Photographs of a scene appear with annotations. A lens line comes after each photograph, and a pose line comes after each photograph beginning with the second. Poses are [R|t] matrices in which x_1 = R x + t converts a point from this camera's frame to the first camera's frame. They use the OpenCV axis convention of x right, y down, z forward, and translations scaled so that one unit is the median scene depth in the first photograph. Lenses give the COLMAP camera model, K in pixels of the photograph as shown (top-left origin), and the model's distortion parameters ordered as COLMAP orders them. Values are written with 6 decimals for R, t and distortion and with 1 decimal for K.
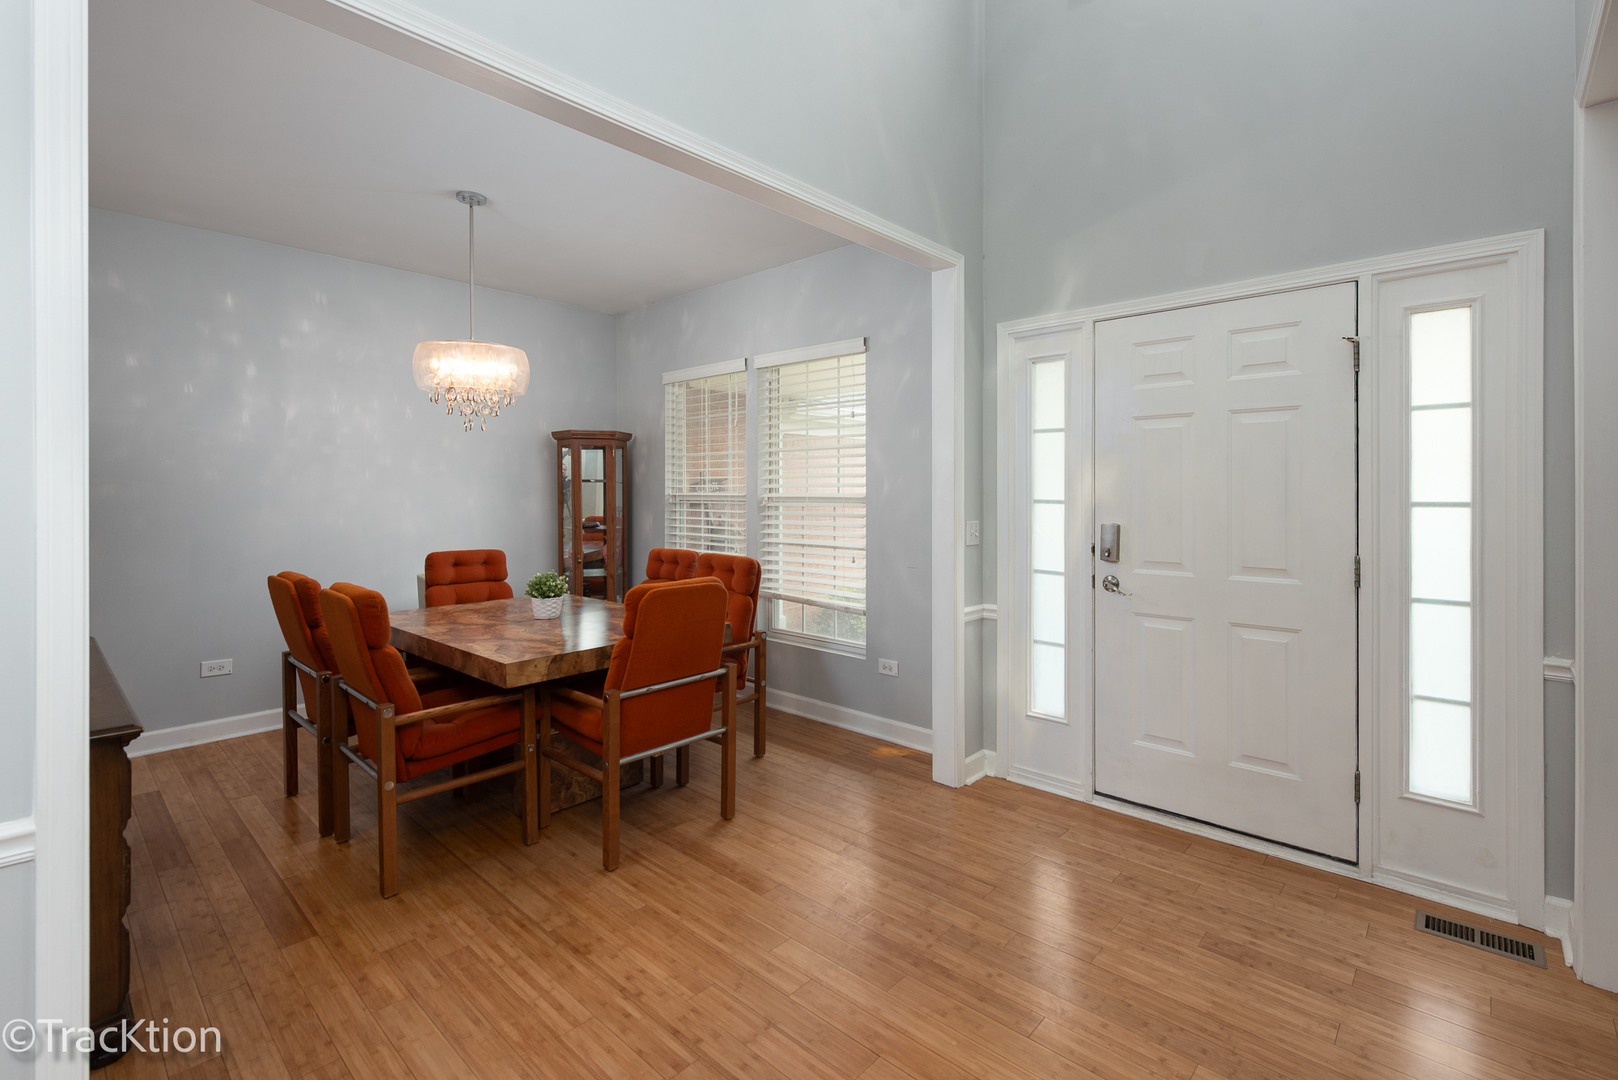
lens RADIAL K [[722.1, 0, 819.4], [0, 722.1, 494.5], [0, 0, 1]] dist [-0.000149, -0.001107]
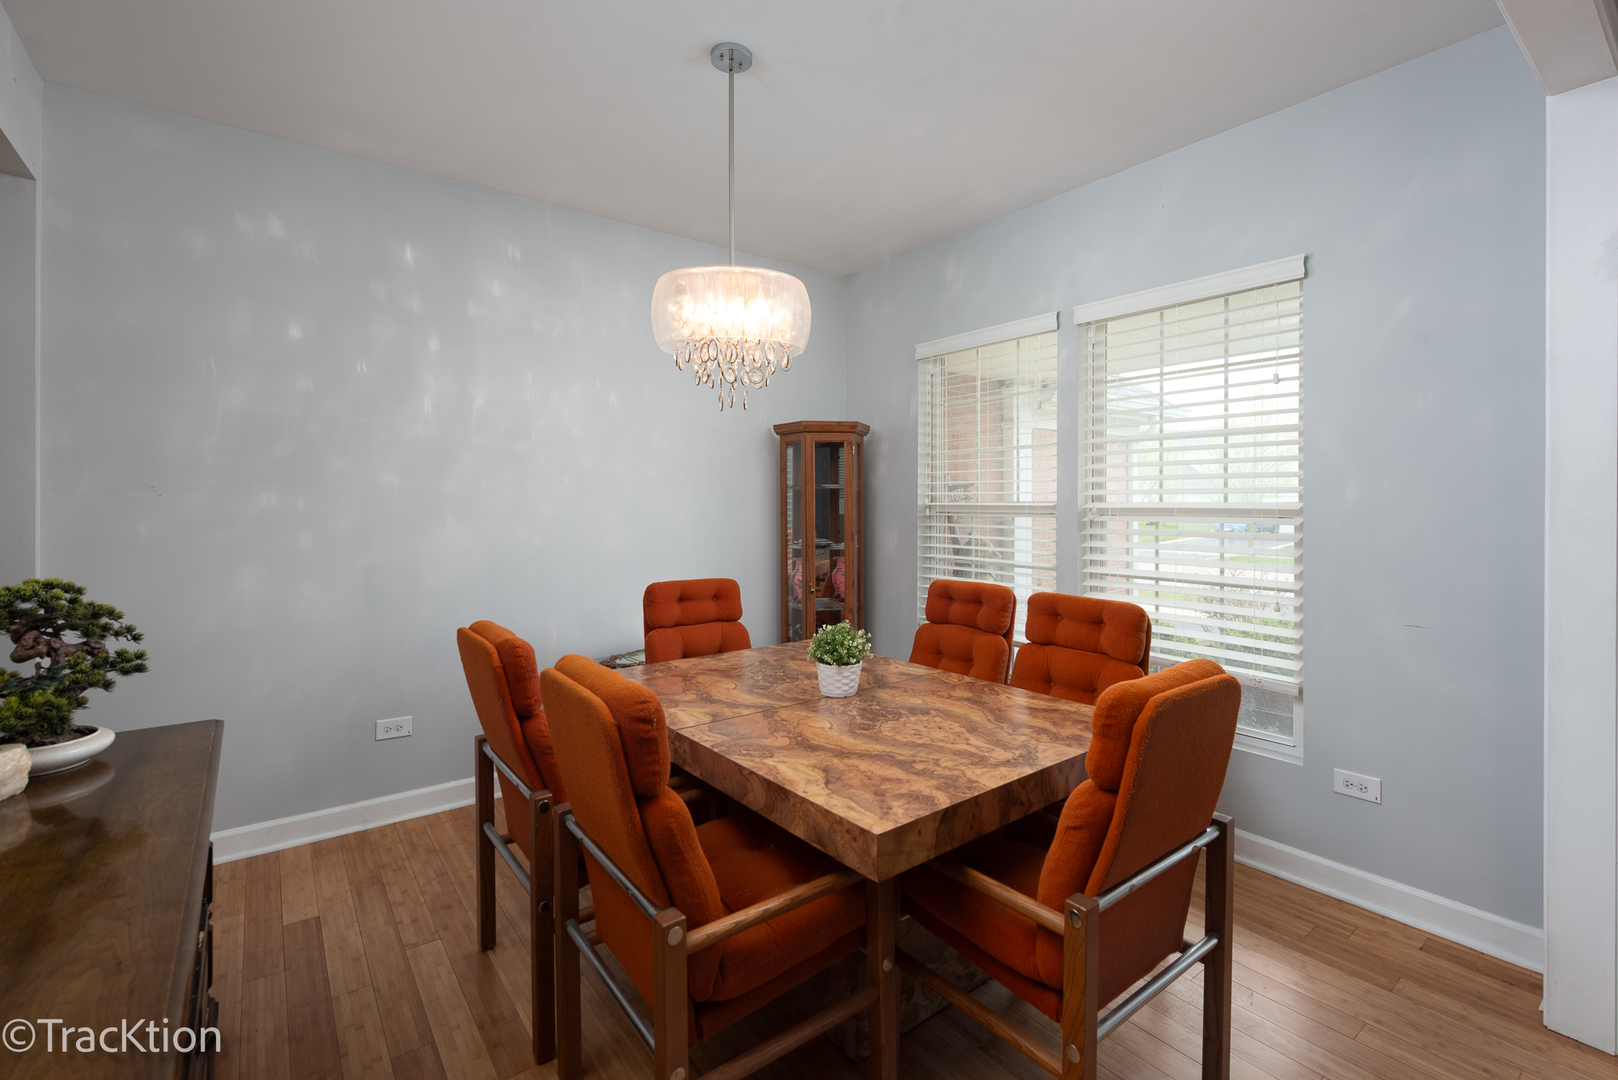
lens RADIAL K [[723.1, 0, 819.7], [0, 723.1, 503.7], [0, 0, 1]] dist [0.000092, -0.000445]
pose [[0.984692, -0.000676, -0.174304, -0.235167], [0.000413, 0.999999, -0.001545, 0.000031], [0.174305, 0.001449, 0.984691, 0.296545]]
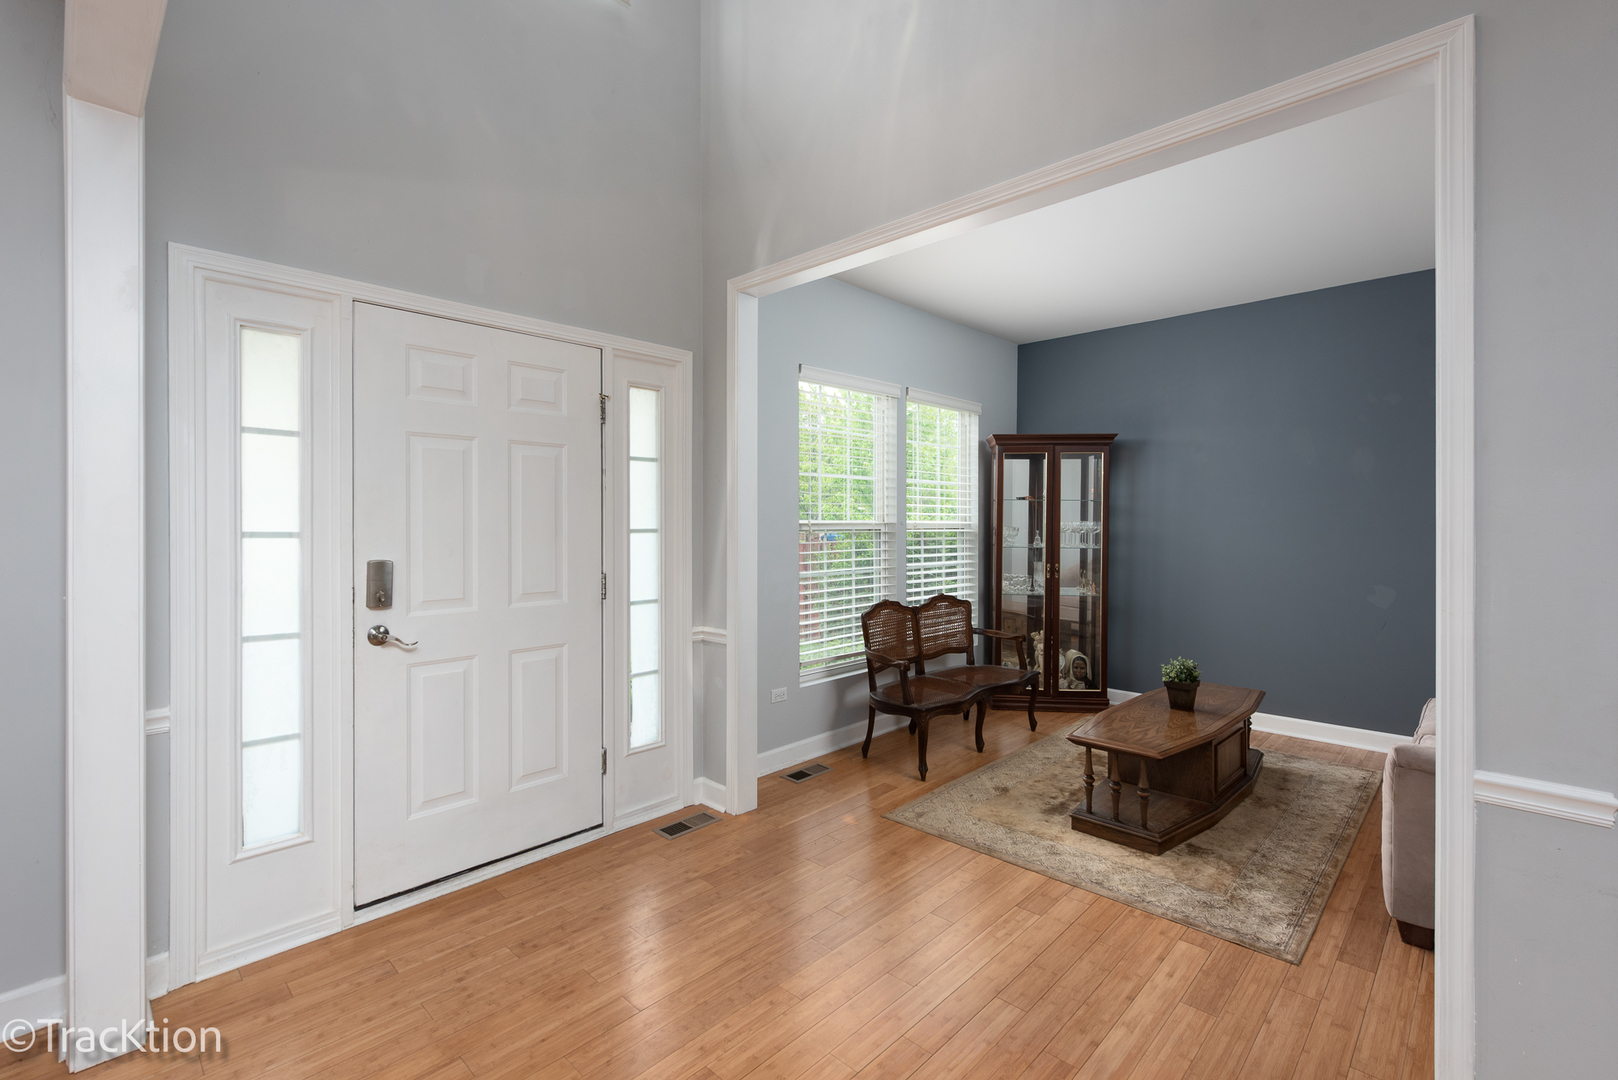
lens RADIAL K [[720.1, 0, 809.0], [0, 720.1, 540.0], [0, 0, 1]] dist [0.001487, 0.000157]
pose [[0.023858, -0.021694, 0.999480, -1.109101], [0.001739, 0.999764, 0.021658, 0.002156], [-0.999714, 0.001222, 0.023890, 1.474566]]
